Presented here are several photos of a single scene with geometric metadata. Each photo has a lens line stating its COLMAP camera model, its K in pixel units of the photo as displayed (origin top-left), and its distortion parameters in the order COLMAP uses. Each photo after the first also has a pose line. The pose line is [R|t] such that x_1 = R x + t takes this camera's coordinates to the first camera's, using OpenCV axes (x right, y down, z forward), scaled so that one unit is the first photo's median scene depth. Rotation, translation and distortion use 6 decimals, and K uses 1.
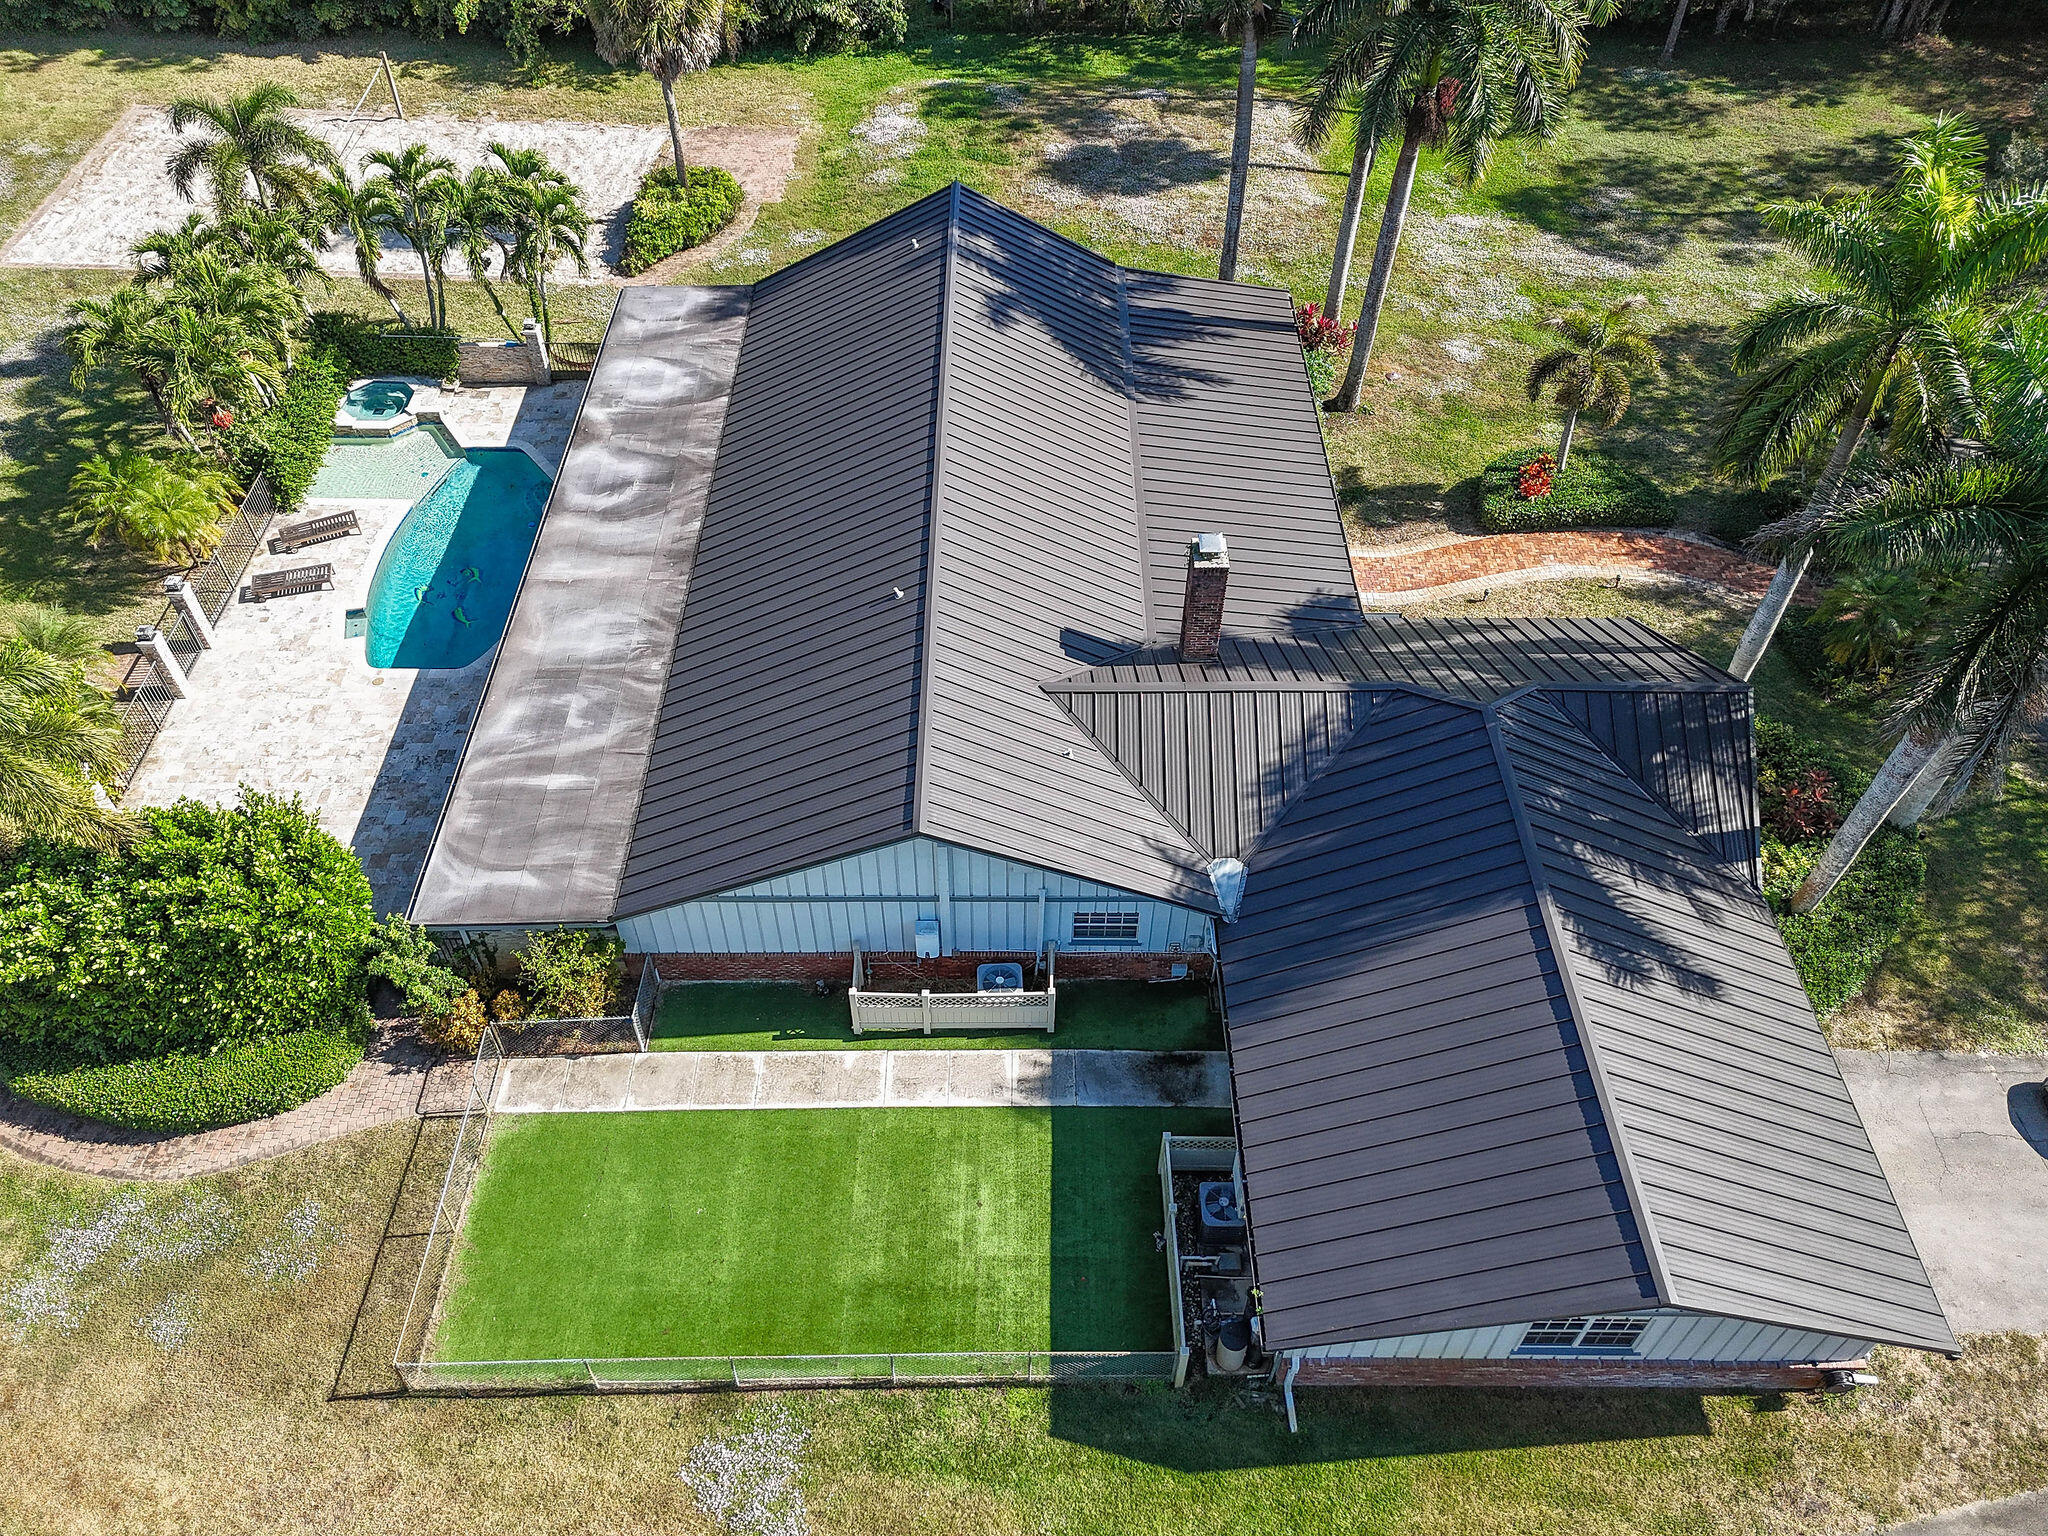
lens RADIAL K [[1491.6, 0, 1018.0], [0, 1491.6, 766.3], [0, 0, 1]] dist [0.014864, -0.026595]
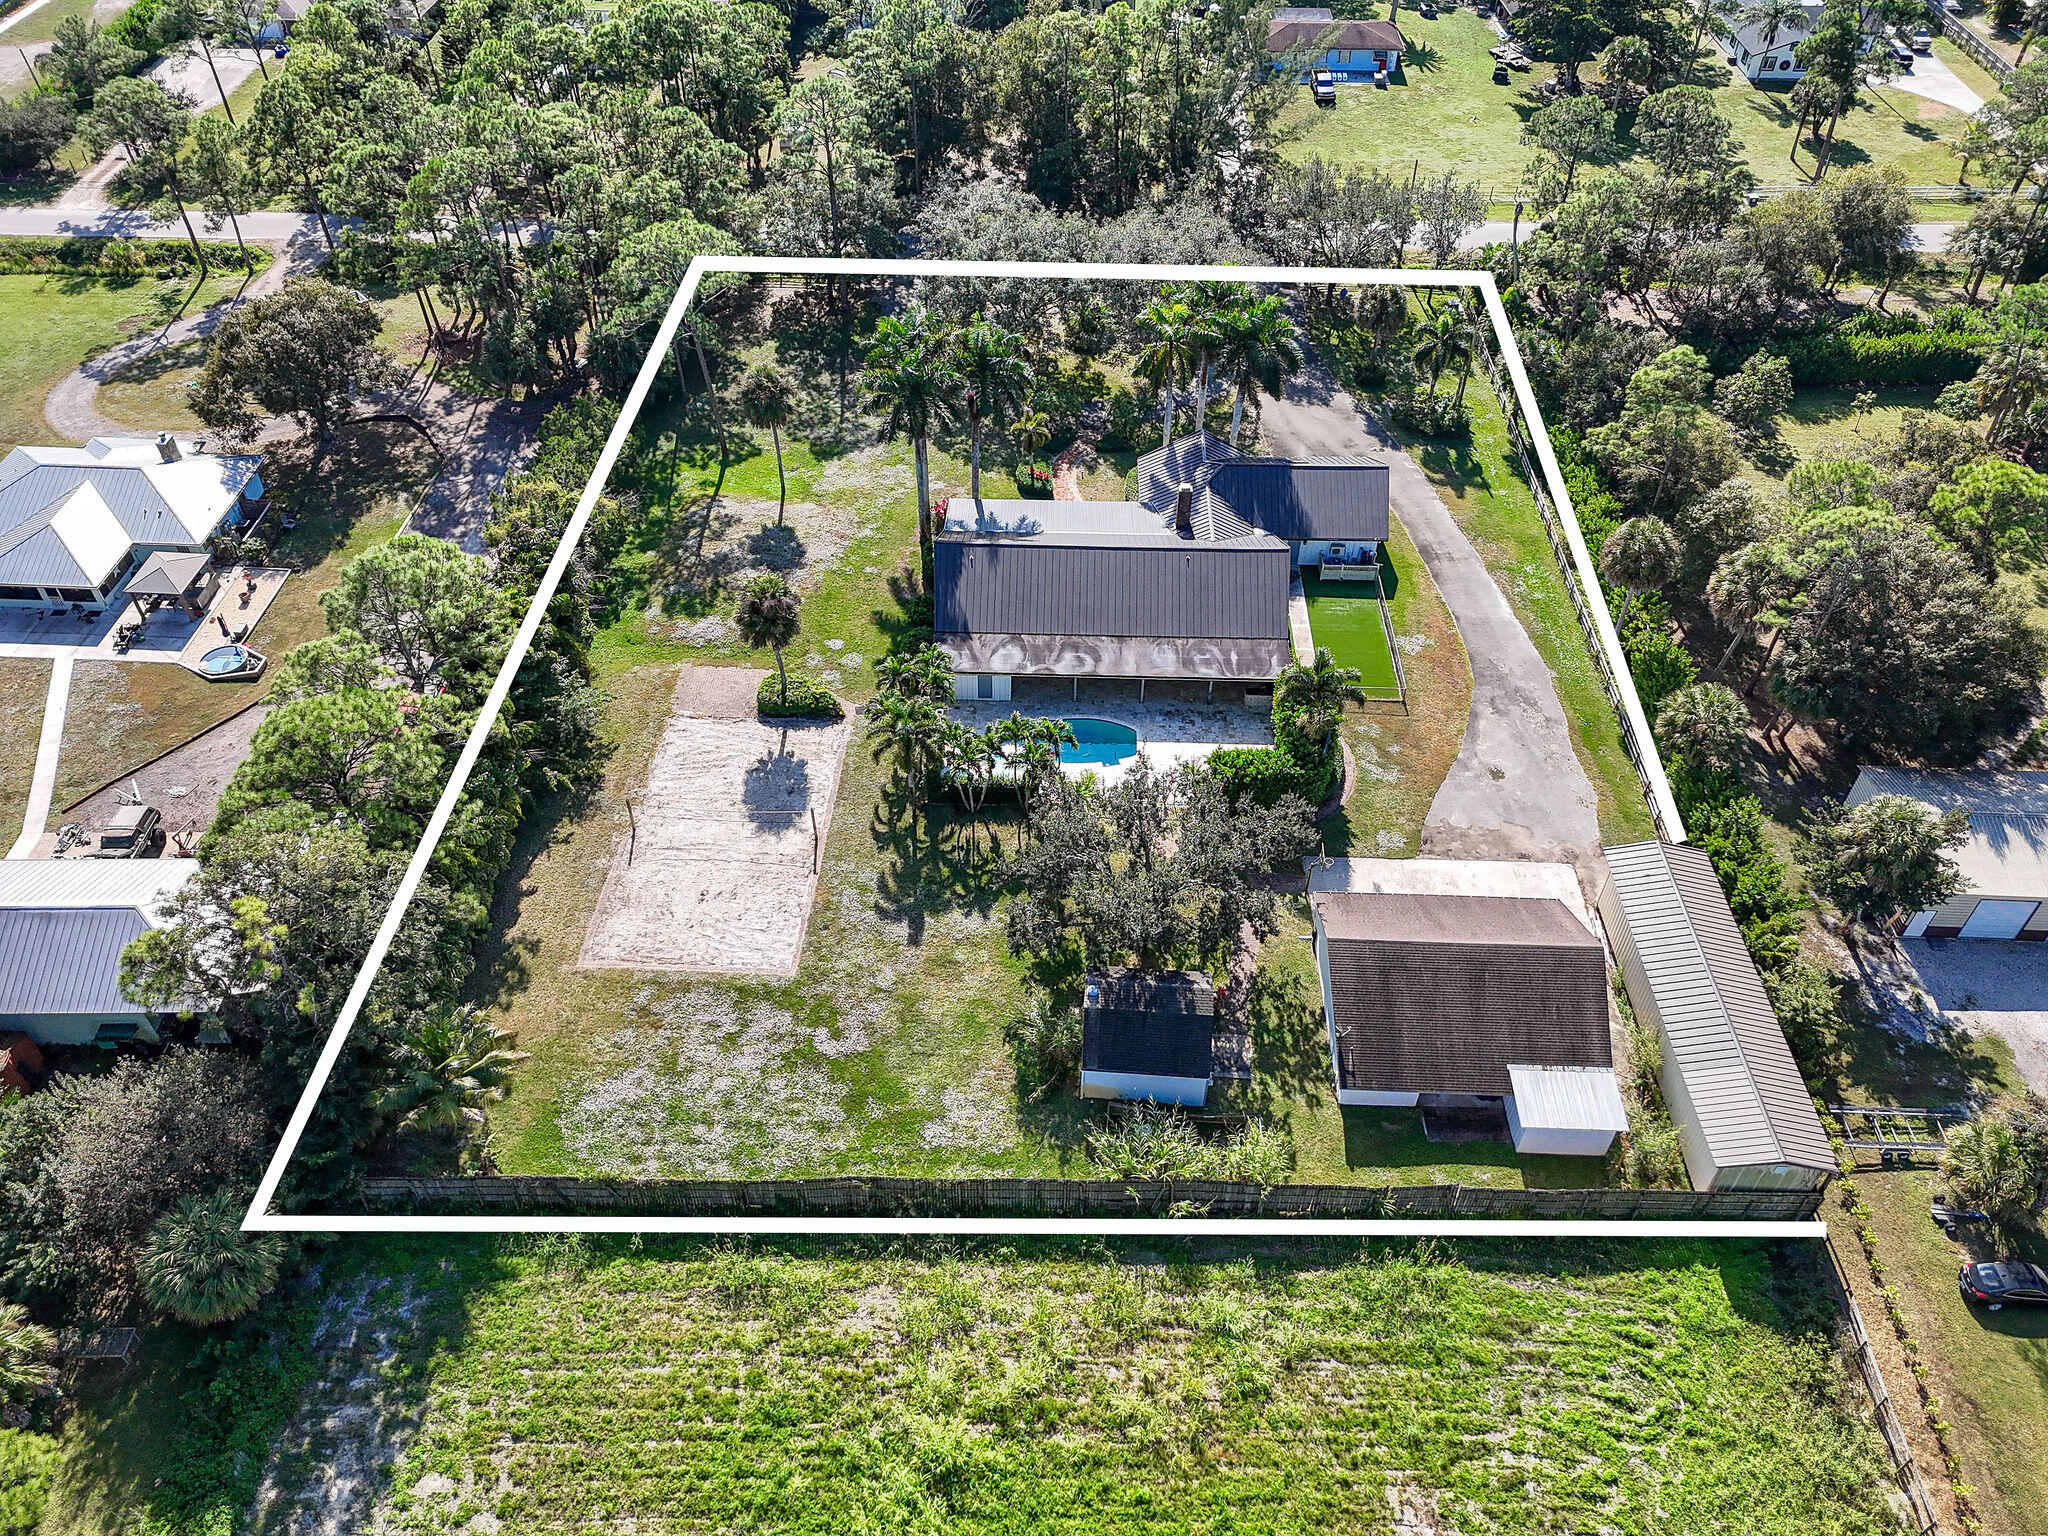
lens RADIAL K [[1491.6, 0, 1019.6], [0, 1491.6, 761.7], [0, 0, 1]] dist [0.014864, -0.026595]
pose [[0.047033, -0.707859, 0.704786, -2.524286], [0.729710, 0.506175, 0.459685, -1.547444], [-0.682137, 0.492669, 0.540339, -0.270901]]
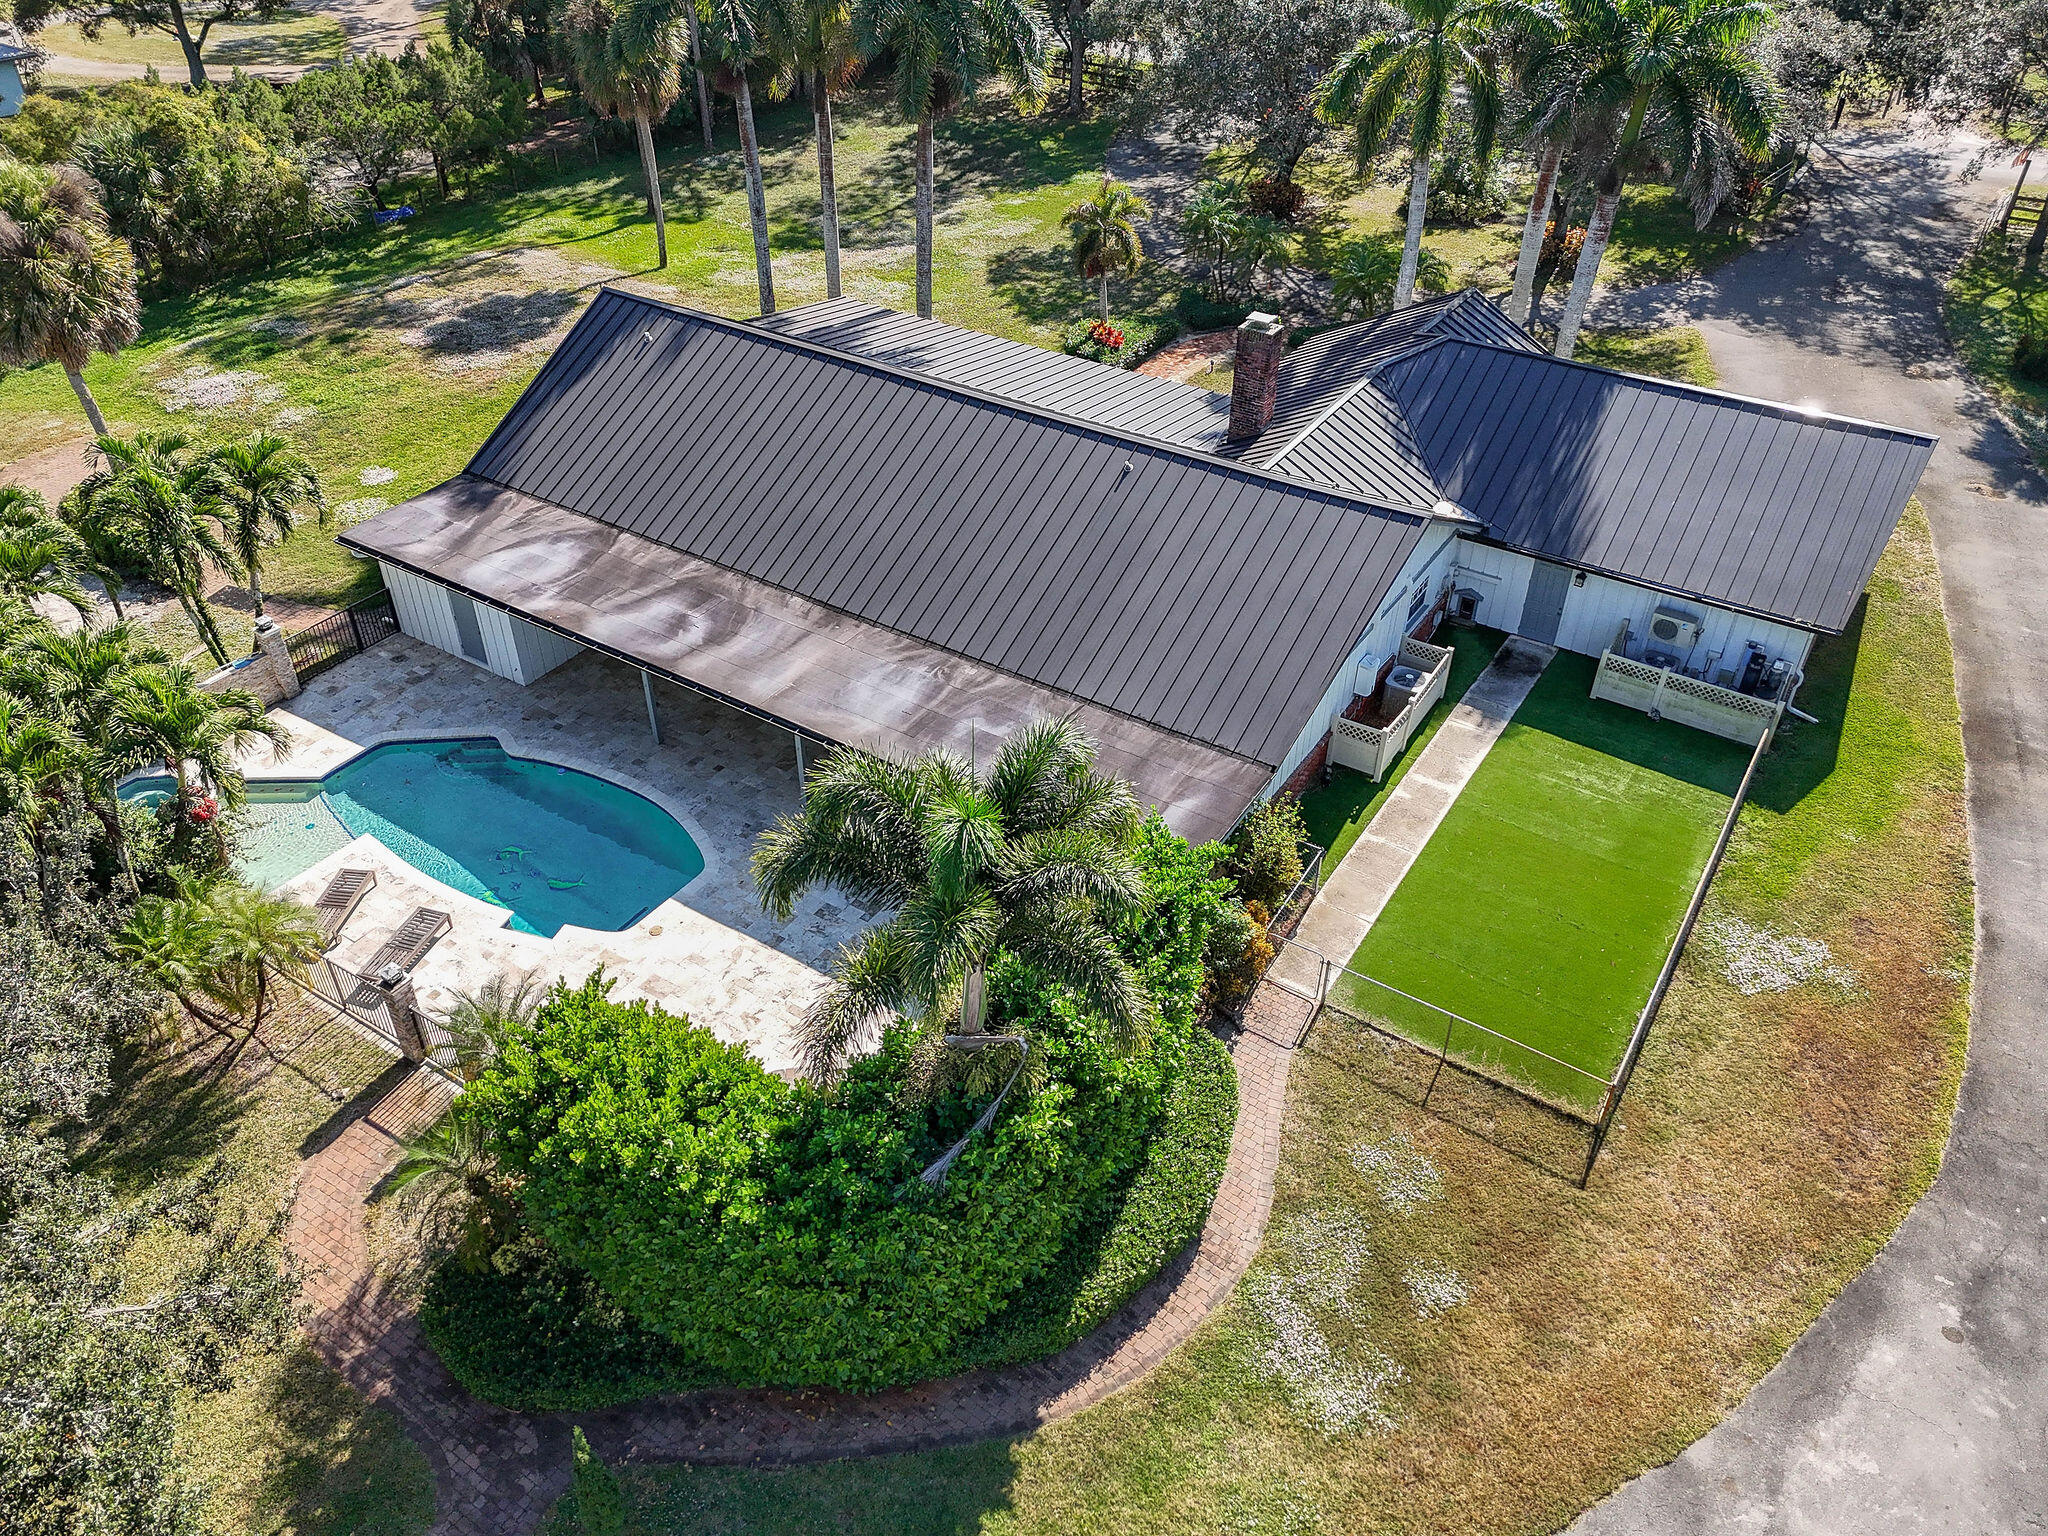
lens RADIAL K [[1491.6, 0, 1027.3], [0, 1491.6, 781.2], [0, 0, 1]] dist [0.014864, -0.026595]
pose [[0.558351, -0.520373, 0.646108, -0.883338], [0.610967, 0.784784, 0.104079, -0.089478], [-0.561216, 0.336638, 0.756116, 0.272891]]
